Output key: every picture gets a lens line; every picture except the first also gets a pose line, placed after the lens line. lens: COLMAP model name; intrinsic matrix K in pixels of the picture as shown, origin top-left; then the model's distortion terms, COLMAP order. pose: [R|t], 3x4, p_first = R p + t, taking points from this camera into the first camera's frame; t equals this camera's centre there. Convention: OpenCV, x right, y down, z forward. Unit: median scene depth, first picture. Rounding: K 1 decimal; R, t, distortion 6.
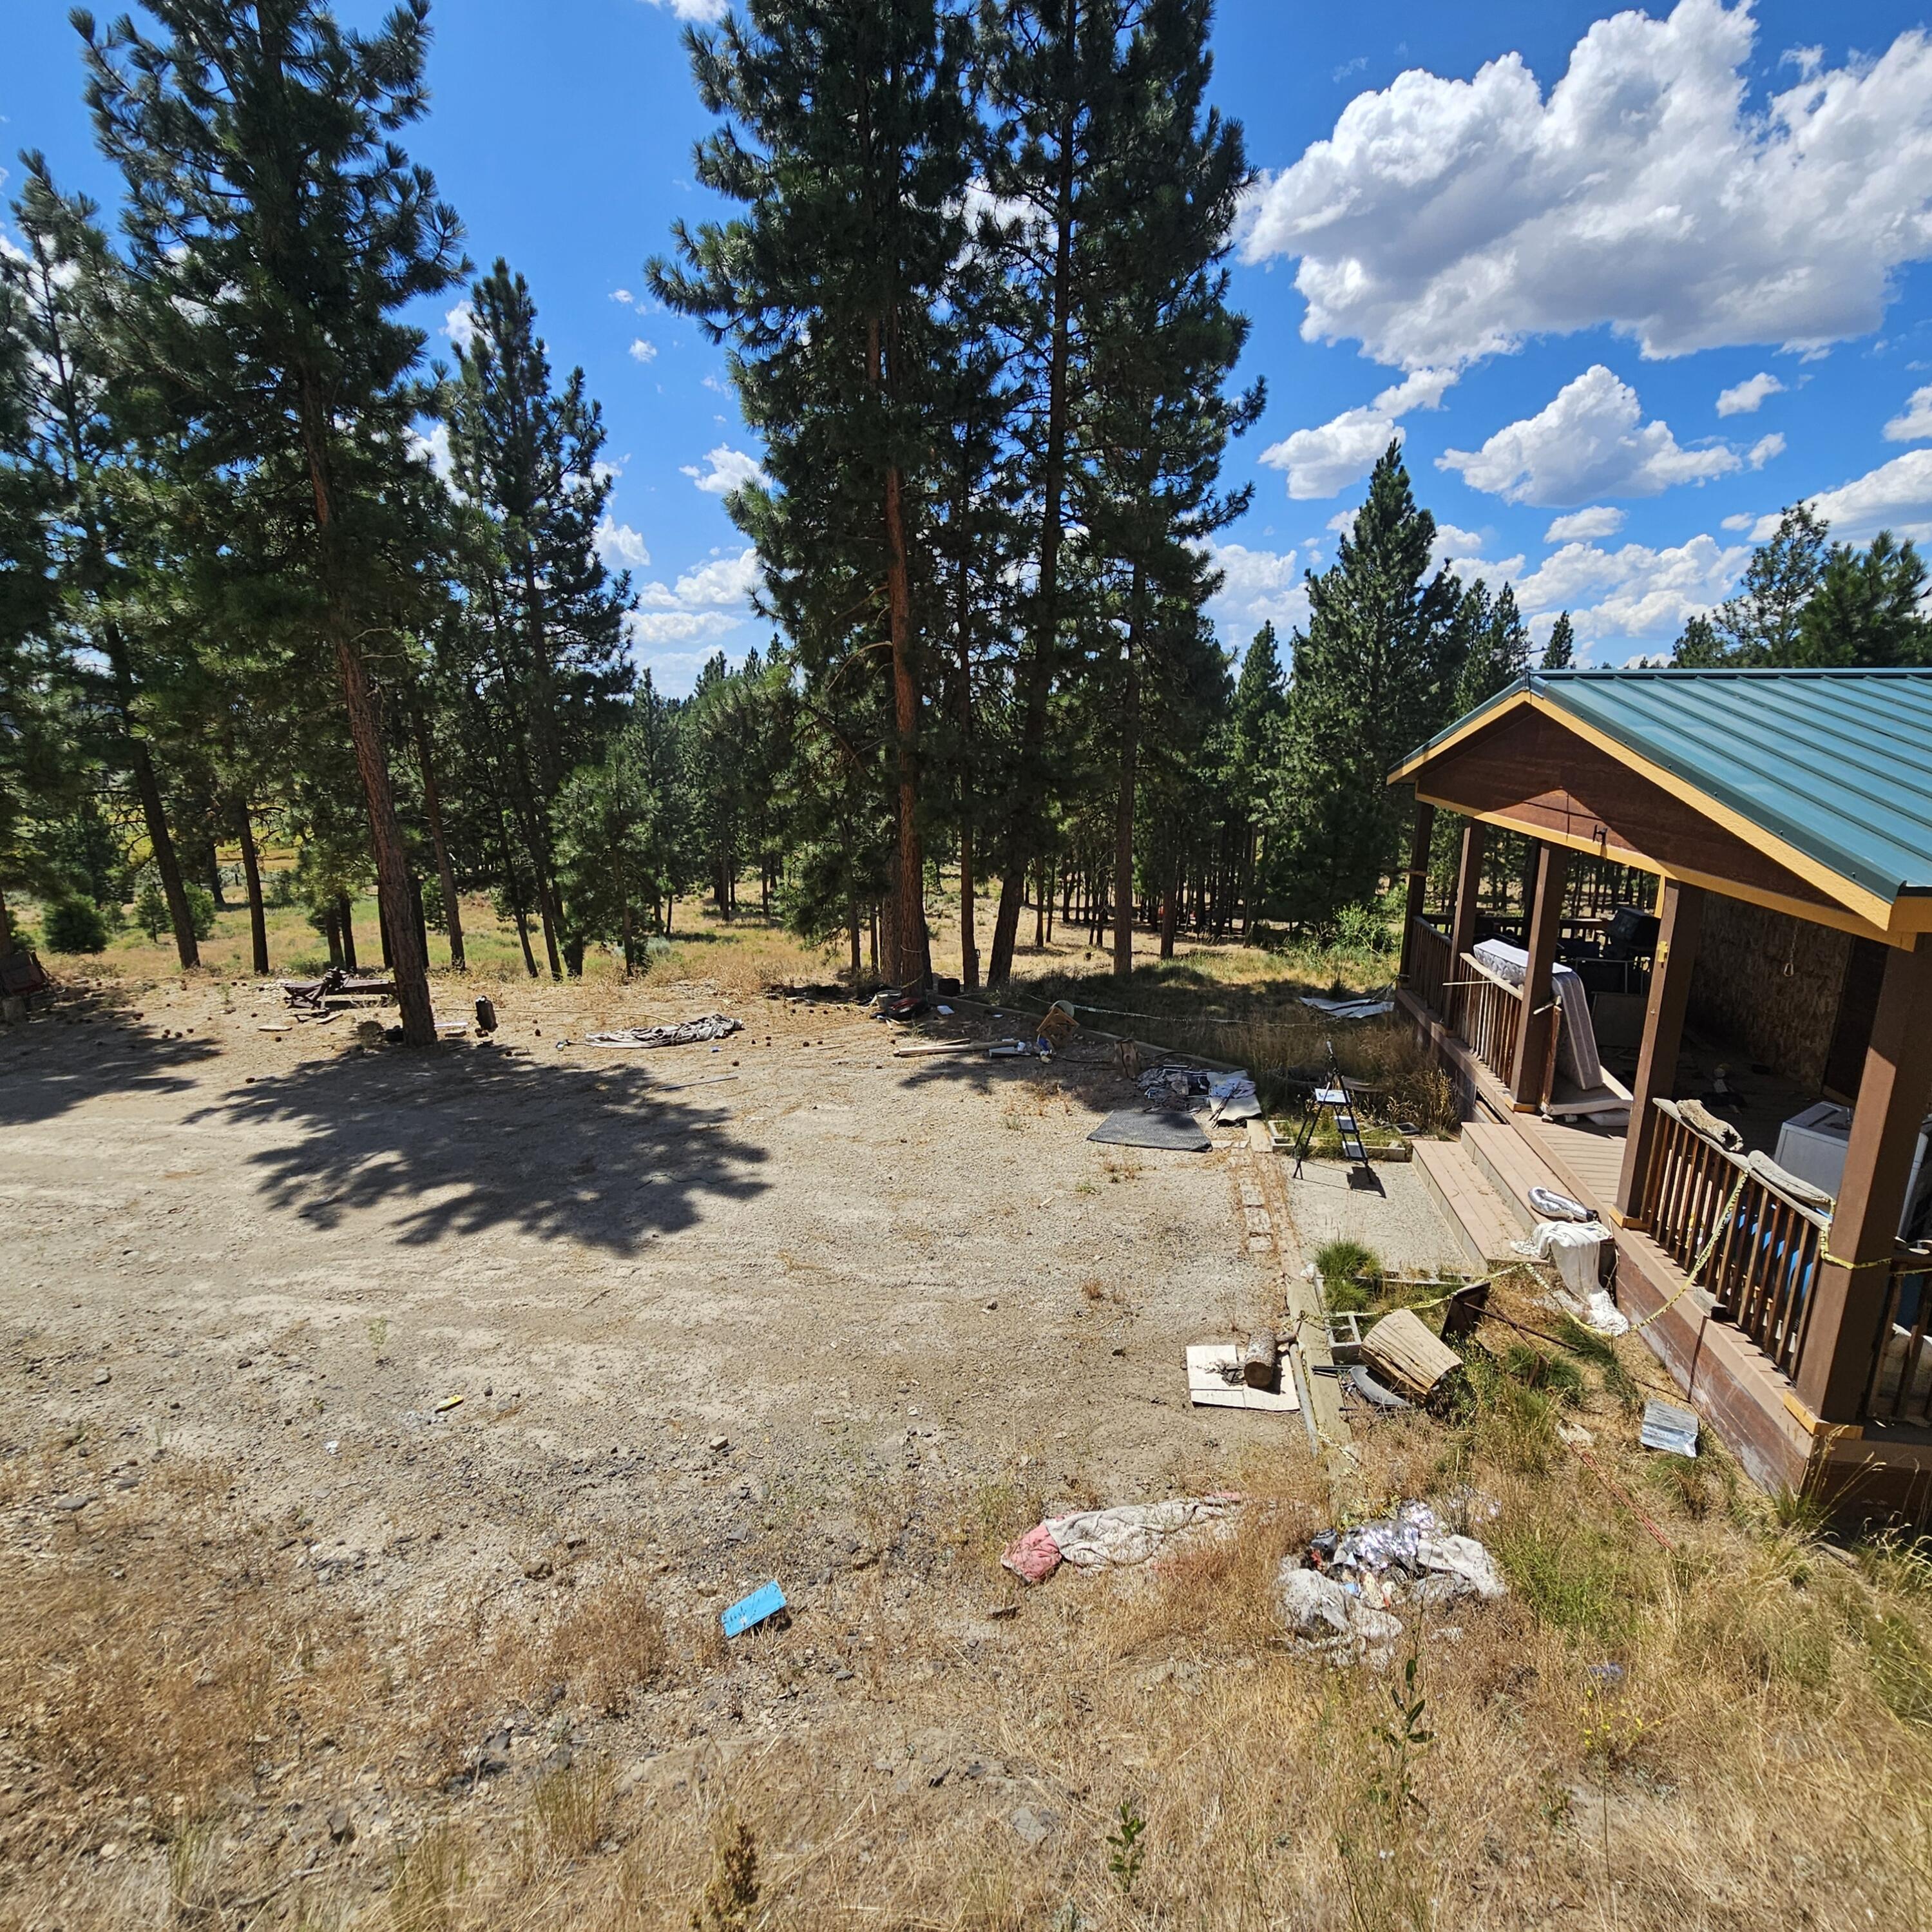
lens RADIAL K [[1053.9, 0, 965.0], [0, 1053.9, 967.4], [0, 0, 1]] dist [-0.007343, -0.001010]
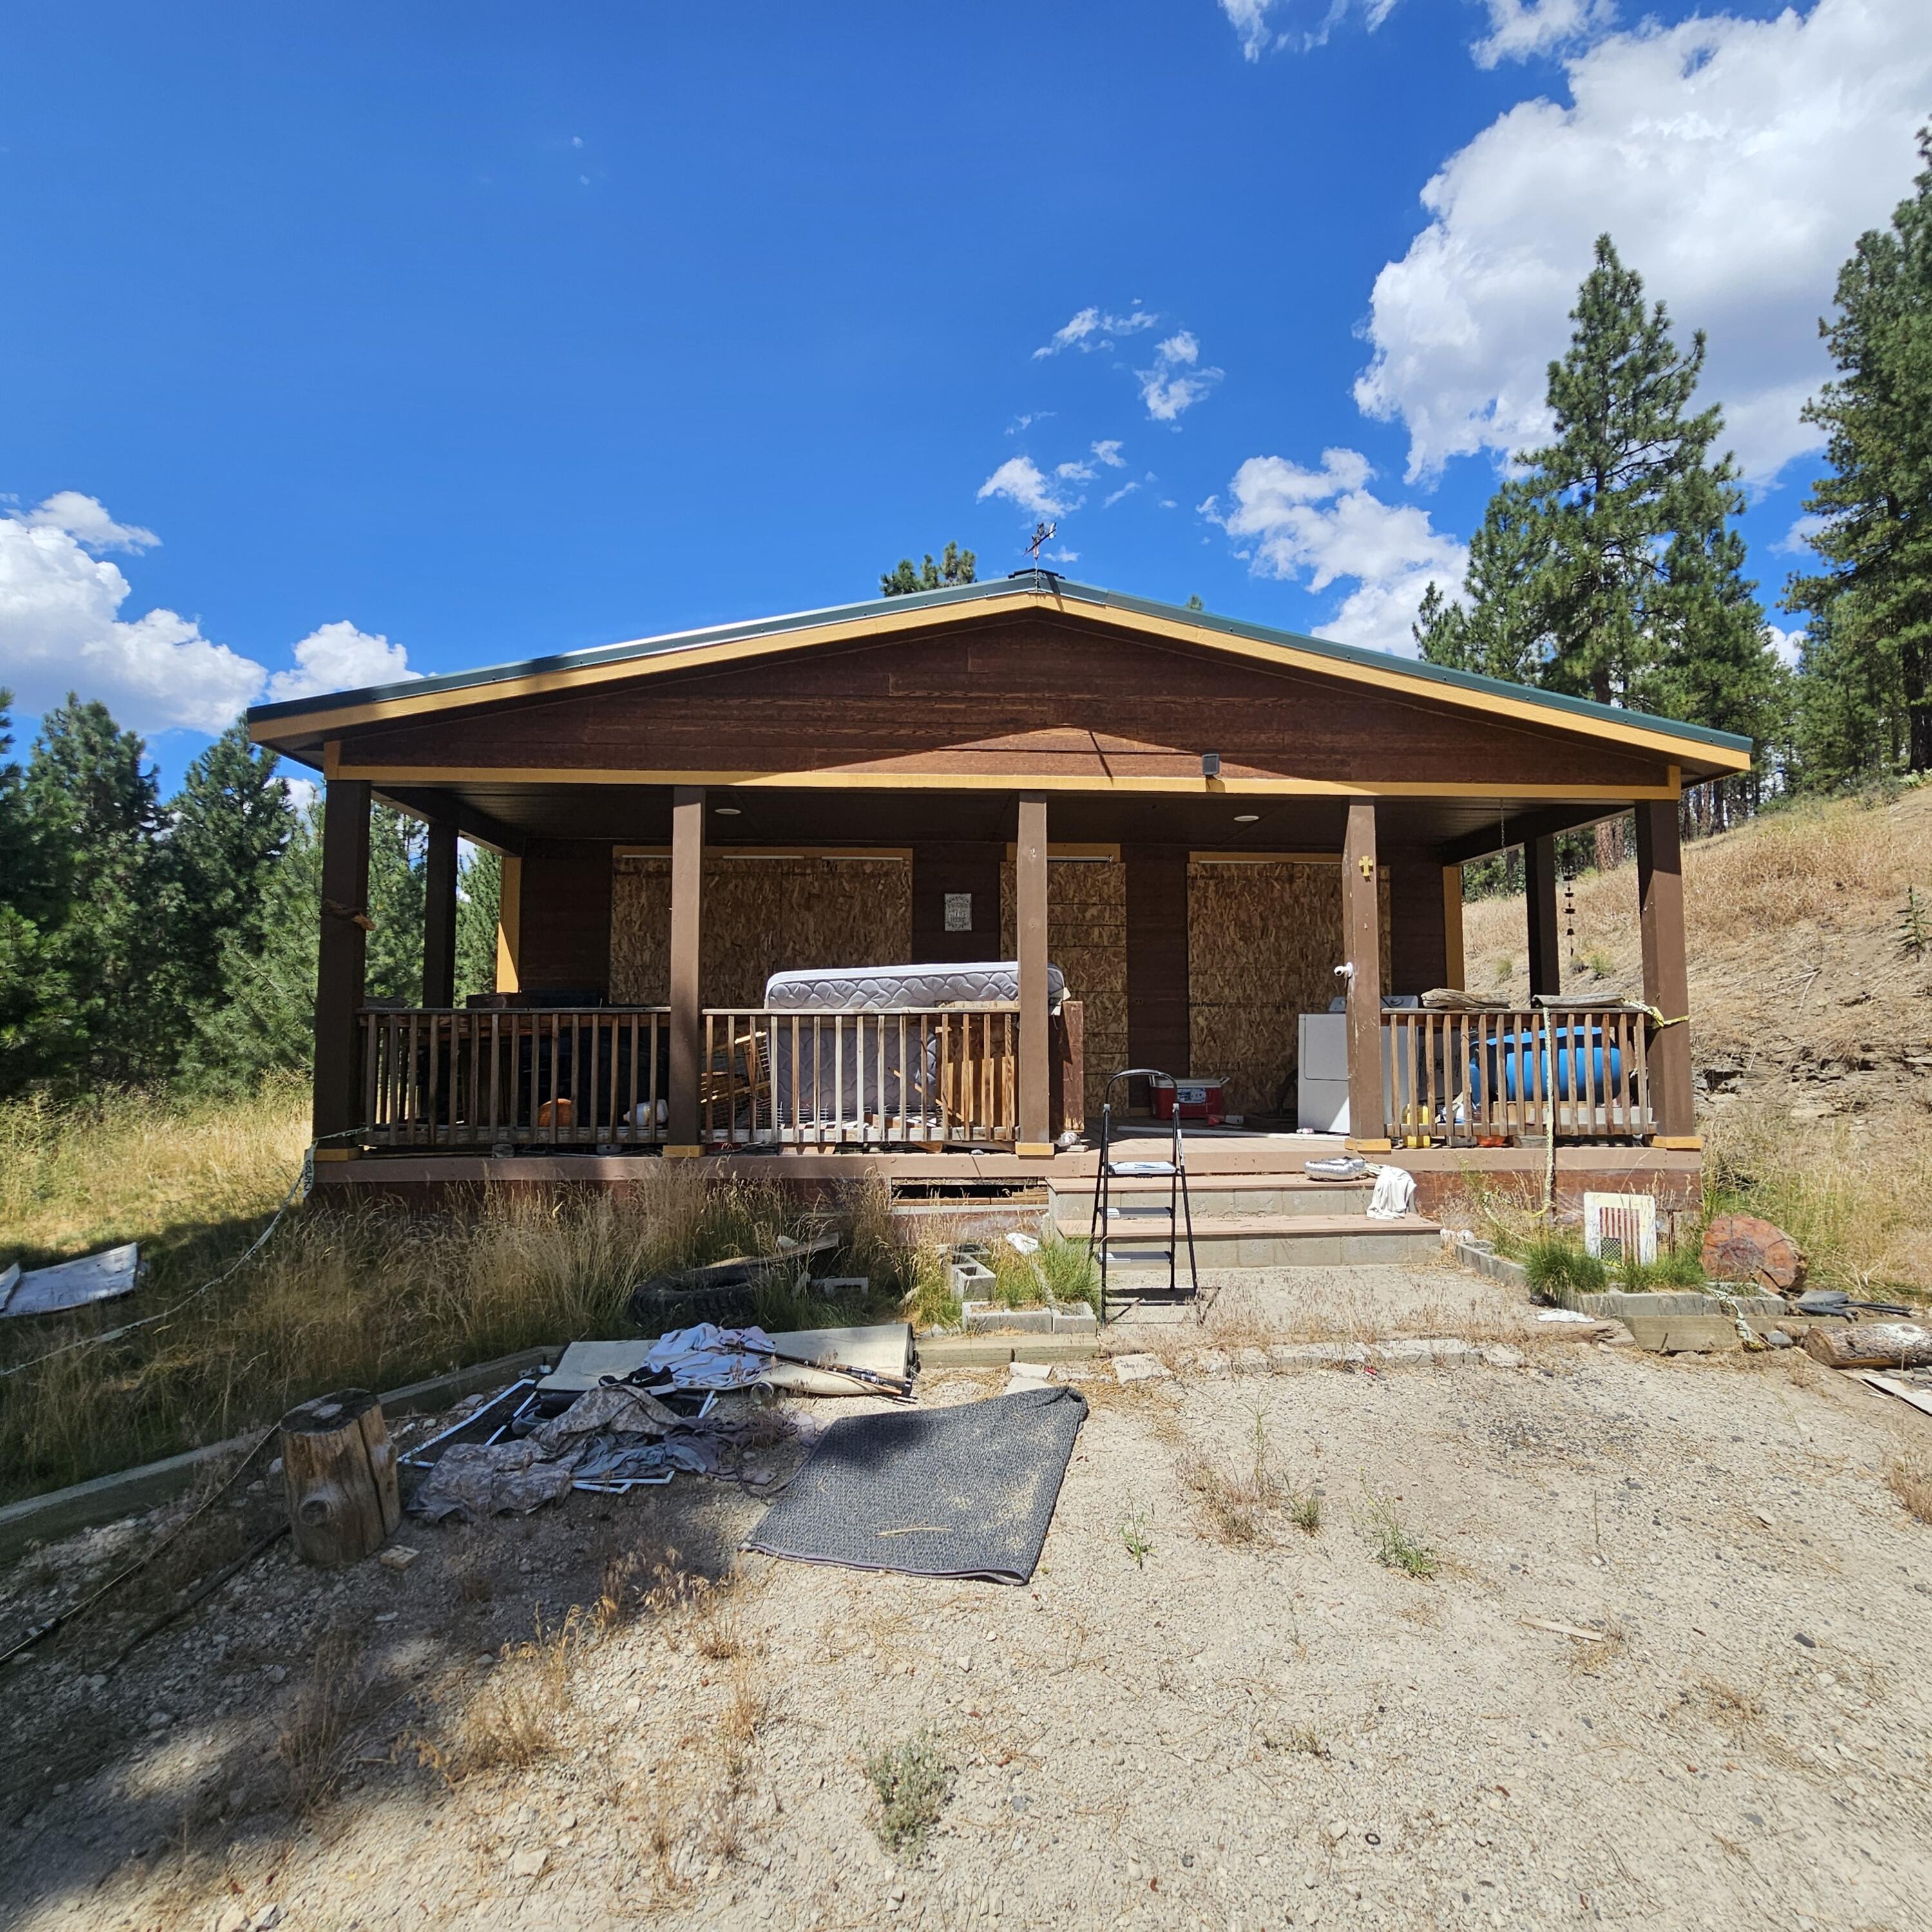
lens RADIAL K [[1053.9, 0, 980.8], [0, 1053.9, 969.3], [0, 0, 1]] dist [-0.007343, -0.001010]
pose [[-0.228540, 0.052377, 0.972125, -0.158121], [0.220573, 0.975370, -0.000697, -0.000050], [-0.948218, 0.214265, -0.234464, 1.000338]]
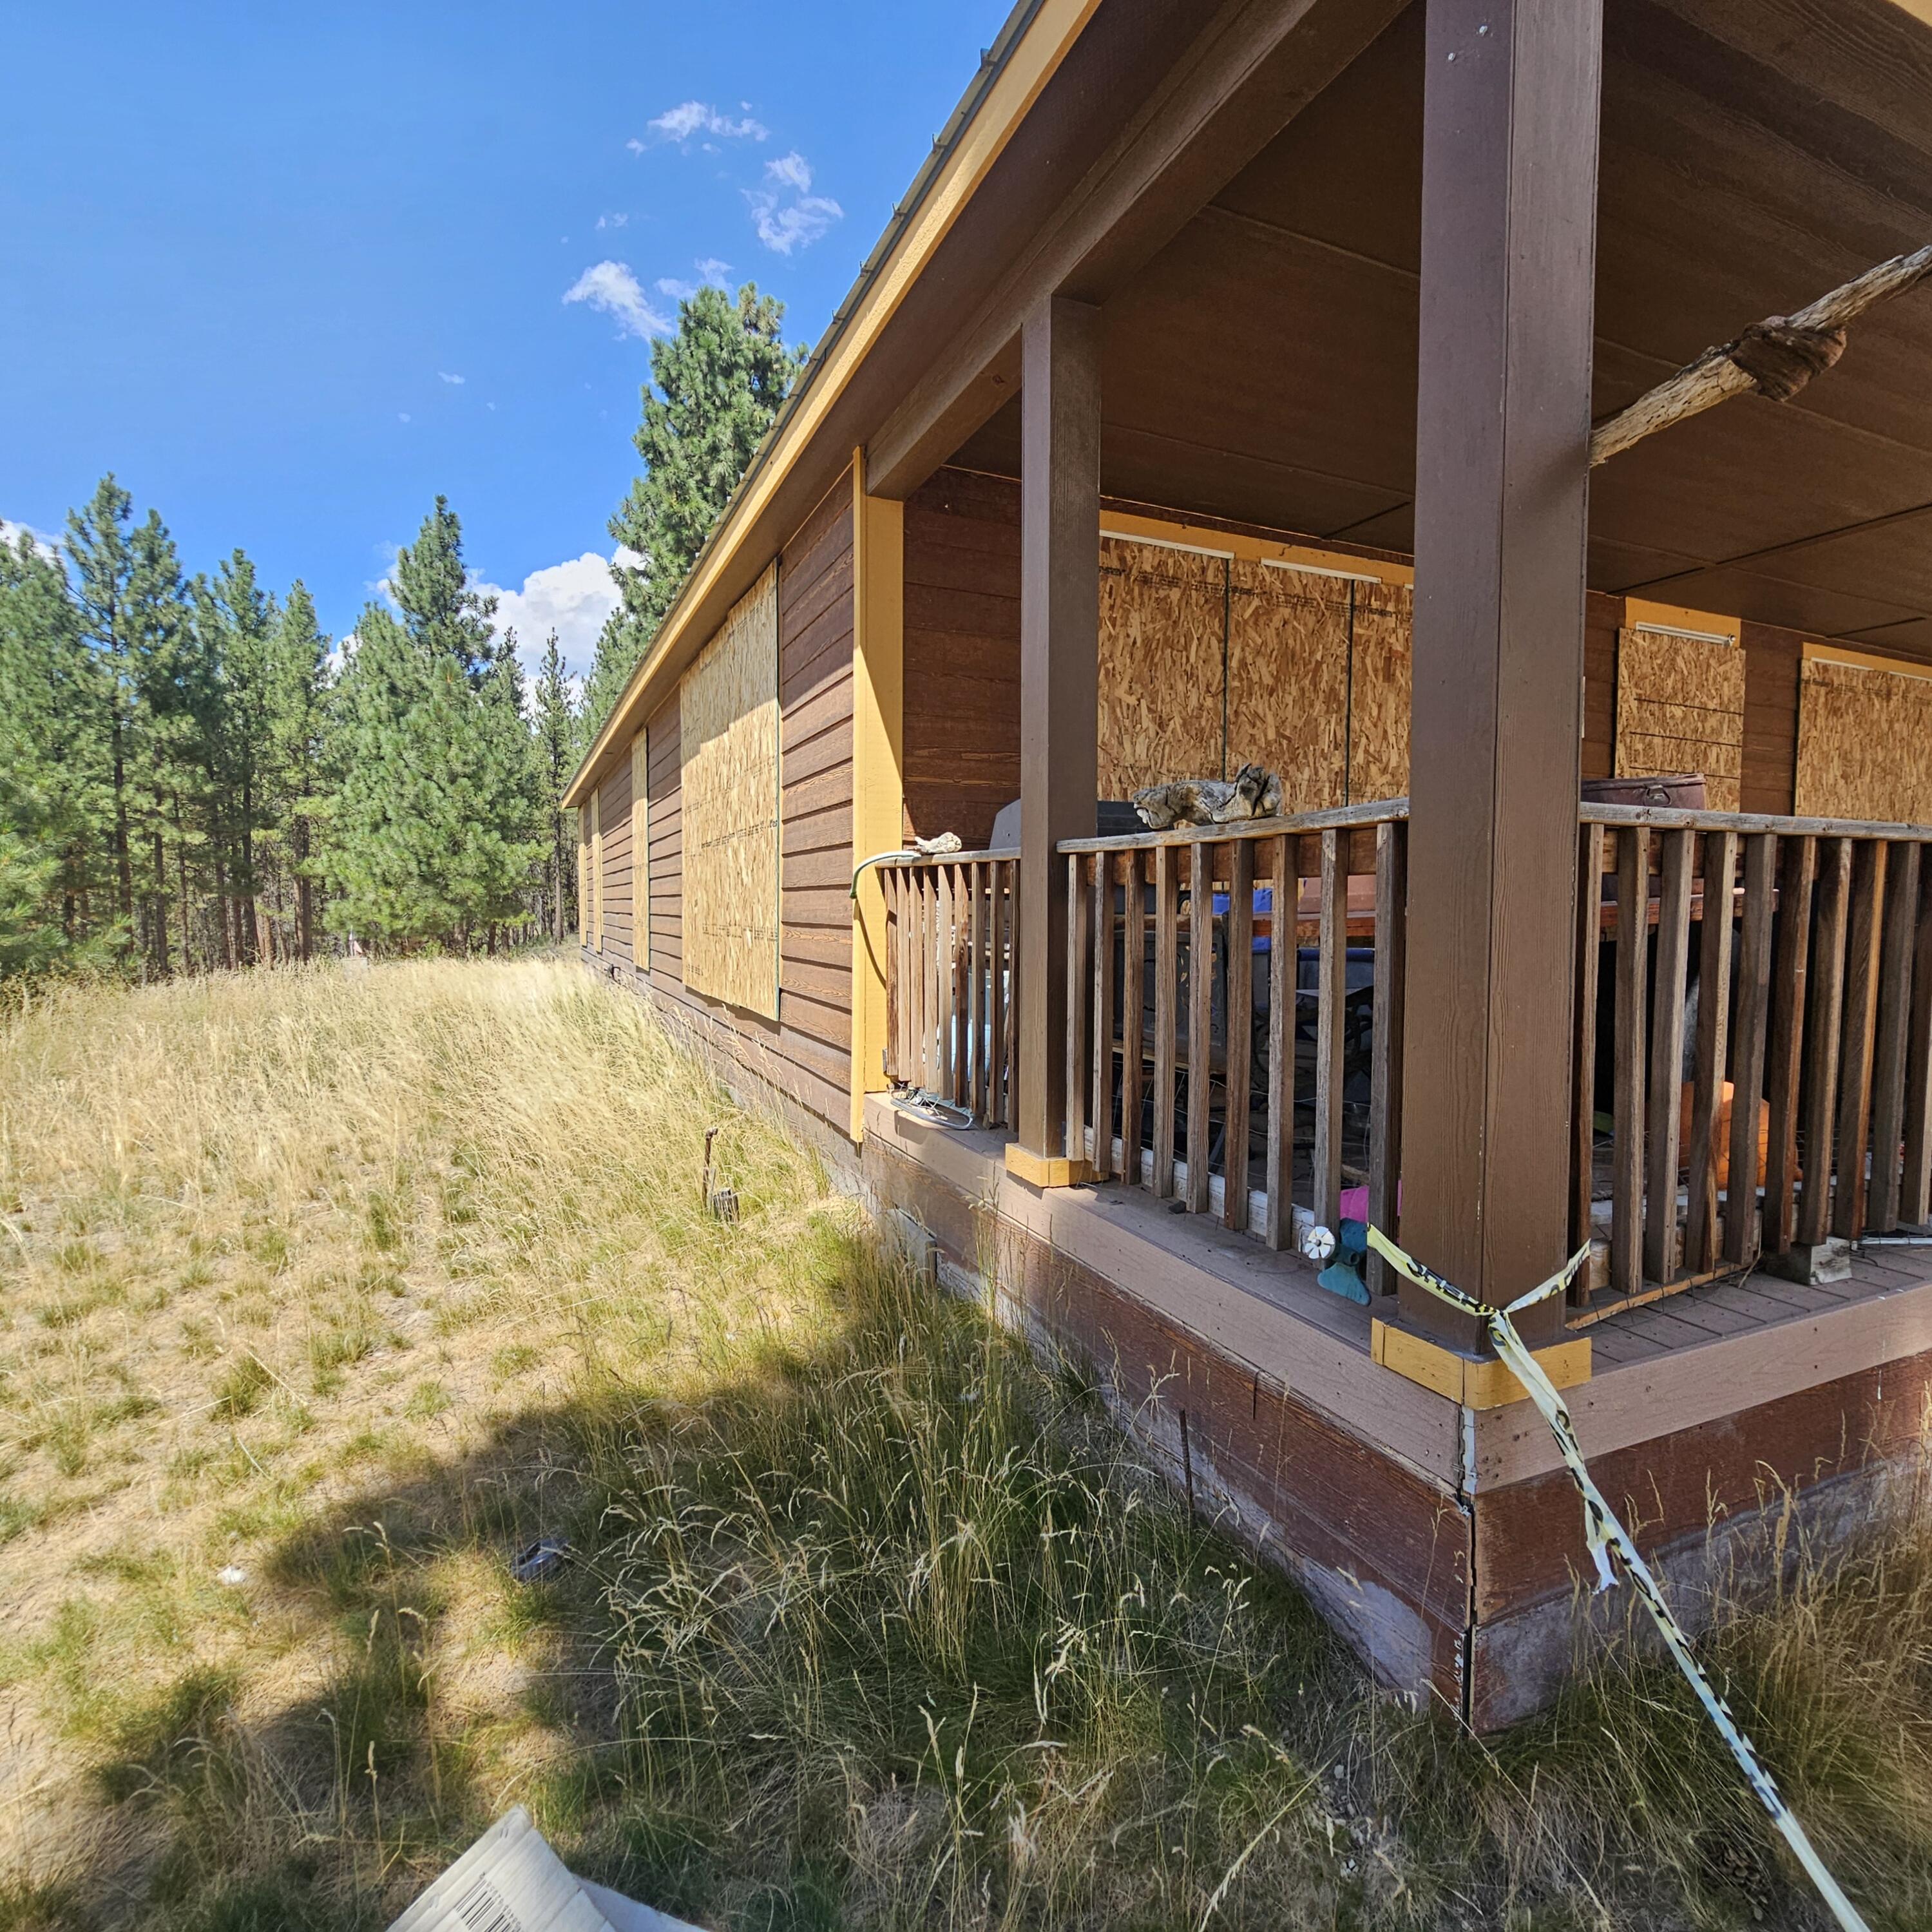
lens RADIAL K [[1053.9, 0, 954.5], [0, 1053.9, 974.3], [0, 0, 1]] dist [-0.007343, -0.001010]
pose [[-0.545235, -0.059544, 0.836166, 0.423044], [0.184507, 0.964489, 0.188993, -0.077828], [-0.817726, 0.257324, -0.514887, 1.350109]]
